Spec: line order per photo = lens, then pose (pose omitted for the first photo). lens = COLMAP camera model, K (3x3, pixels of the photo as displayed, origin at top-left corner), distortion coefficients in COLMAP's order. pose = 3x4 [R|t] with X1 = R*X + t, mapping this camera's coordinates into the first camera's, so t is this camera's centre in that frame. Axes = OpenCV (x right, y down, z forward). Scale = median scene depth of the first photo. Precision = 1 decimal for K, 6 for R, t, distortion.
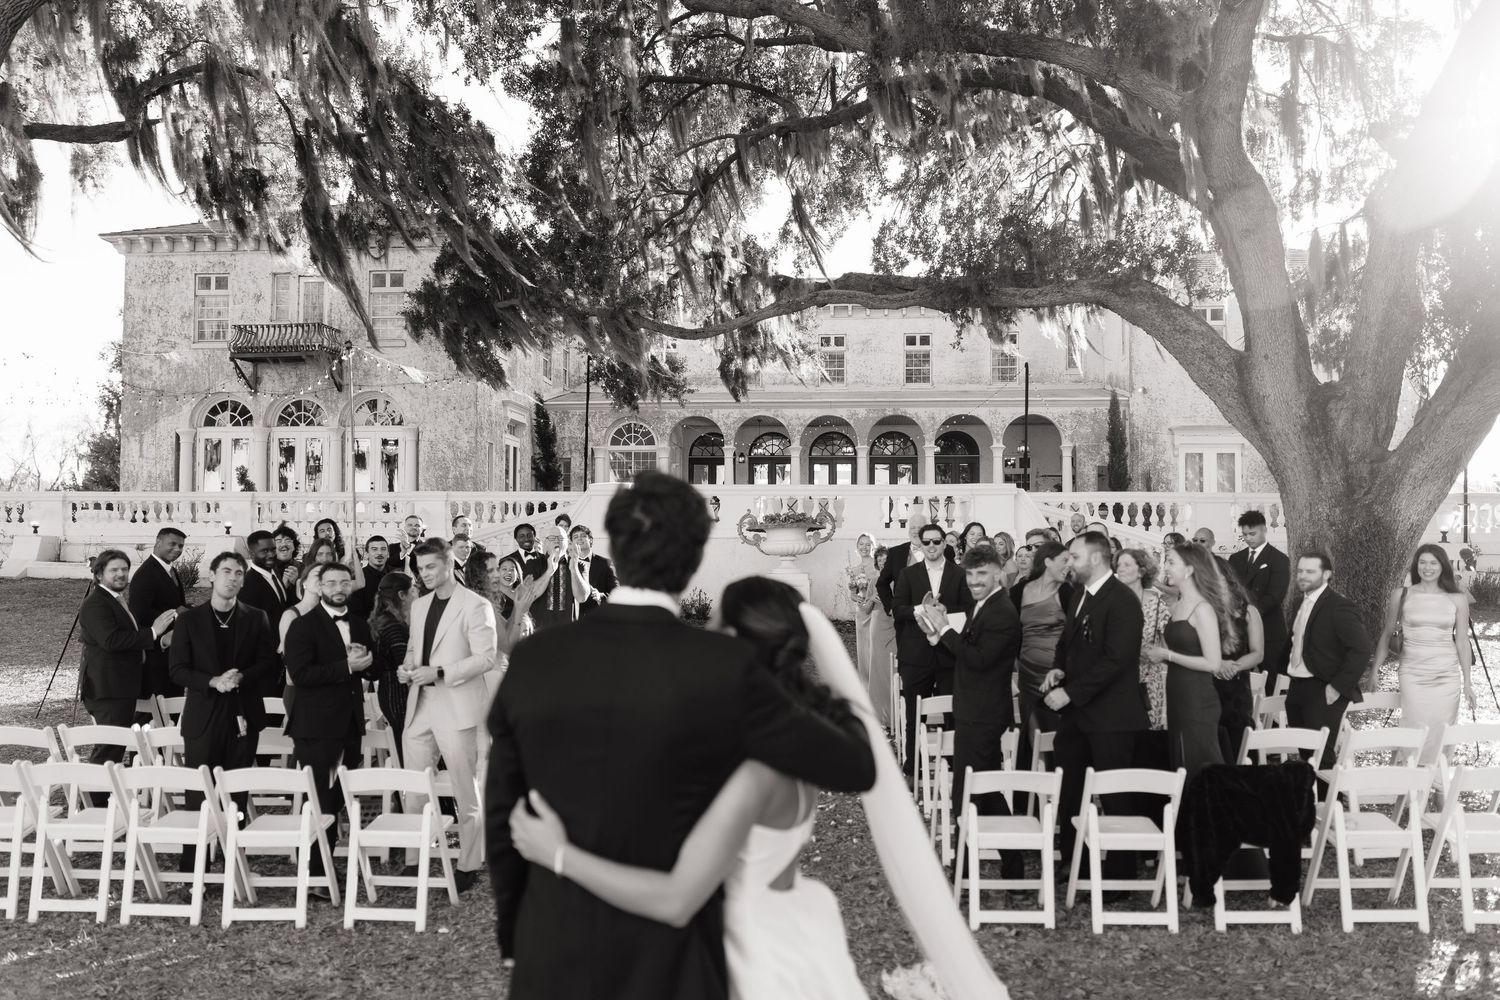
lens RADIAL K [[1213.3, 0, 755.5], [0, 1213.3, 541.5], [0, 0, 1]] dist [-0.002116, -0.016922]
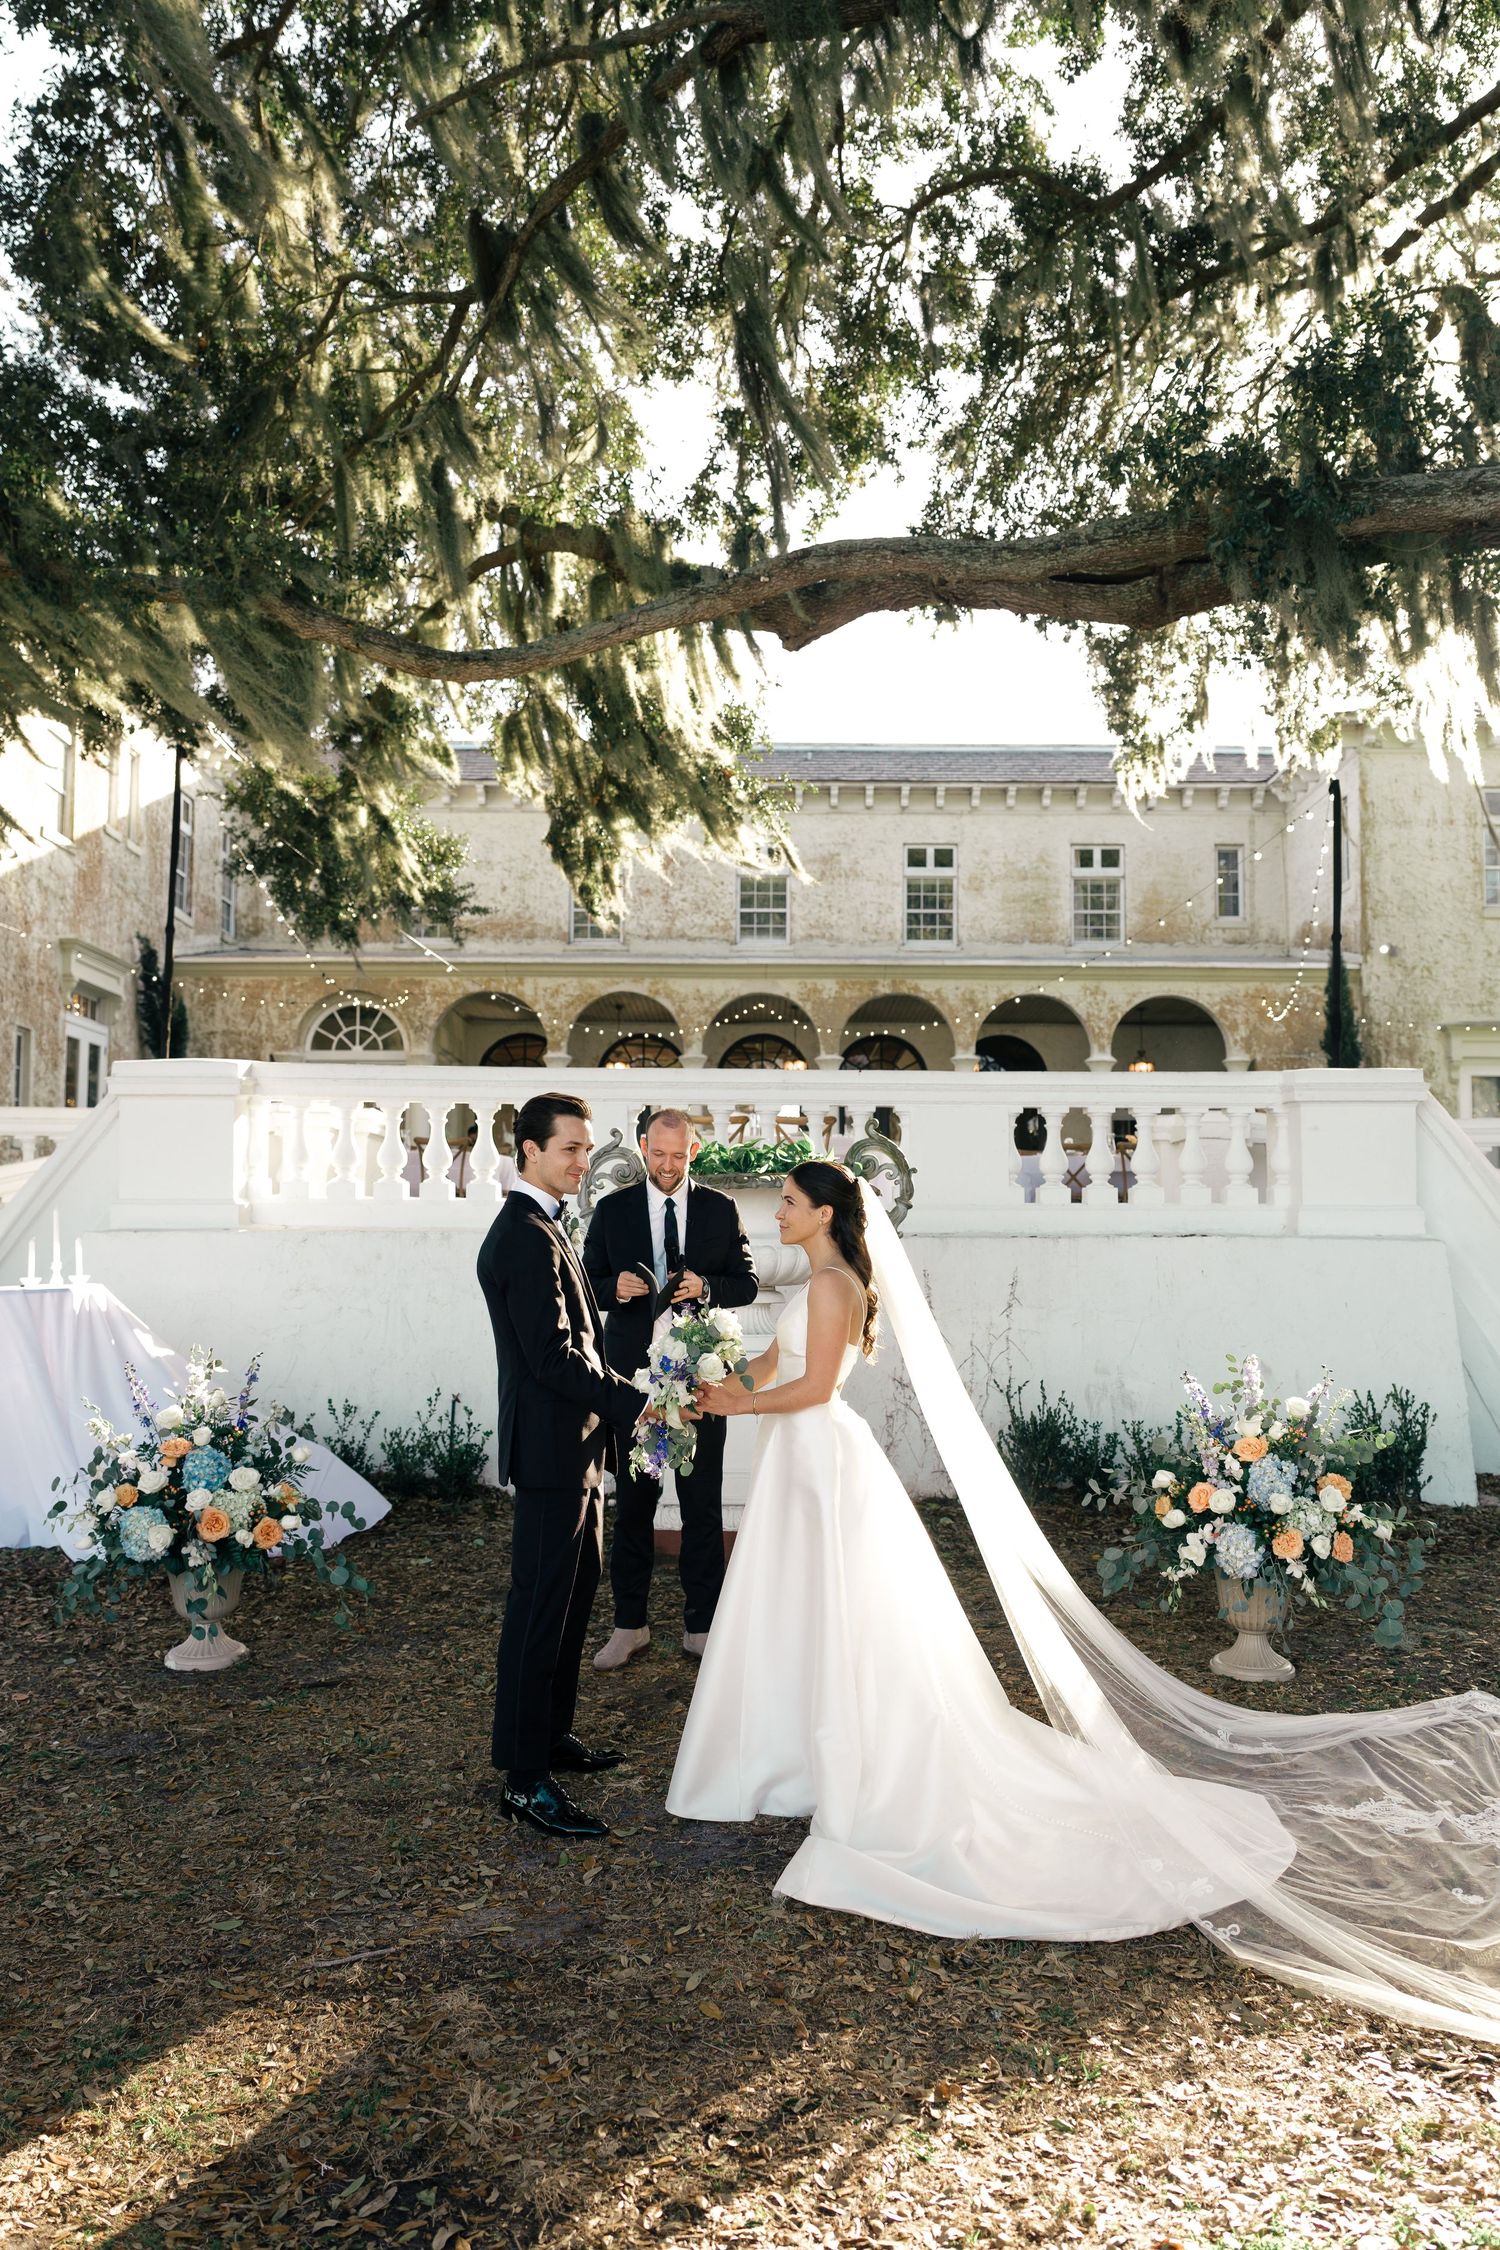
lens RADIAL K [[1853.9, 0, 750.0], [0, 1853.9, 1125.0], [0, 0, 1]] dist [-0.000770, -0.006686]
pose [[0.996524, 0.008709, 0.082846, -0.008607], [-0.002902, 0.997545, -0.069962, 0.002610], [-0.083252, 0.069479, 0.994104, 0.360829]]
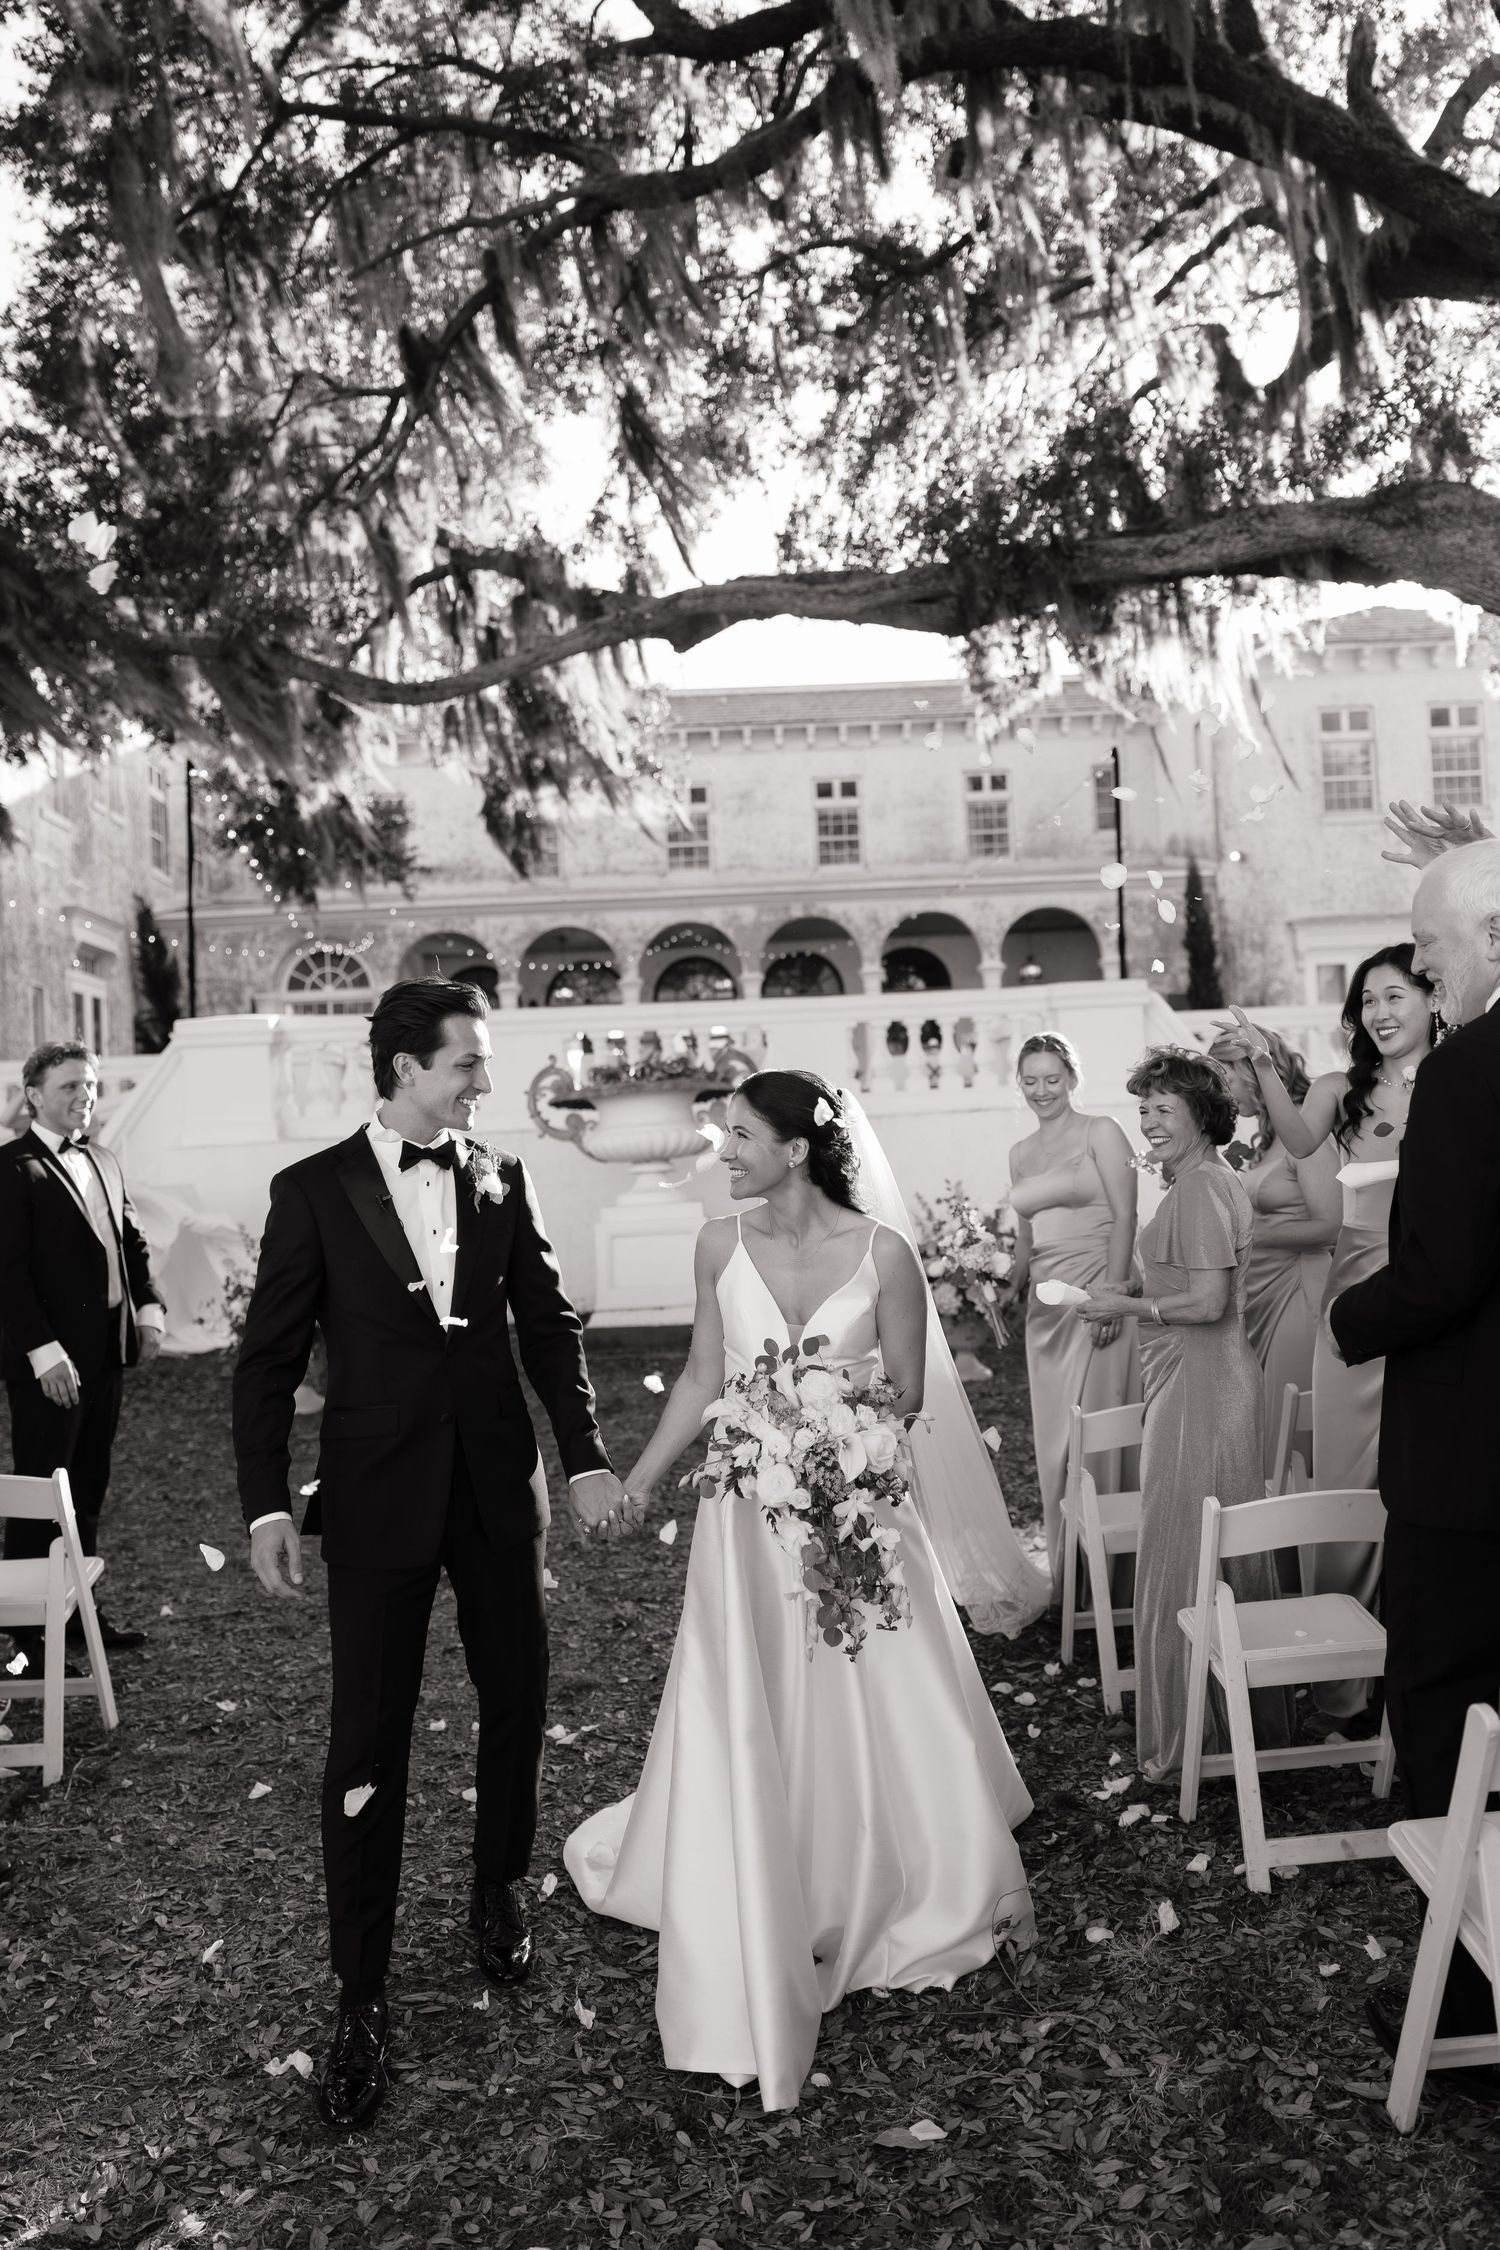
lens RADIAL K [[1819.9, 0, 766.1], [0, 1819.9, 1132.0], [0, 0, 1]] dist [-0.002116, -0.016922]
pose [[0.992574, -0.047083, 0.112161, -0.002516], [0.049107, 0.998675, -0.015354, 0.008460], [-0.111289, 0.020748, 0.993571, 0.247595]]
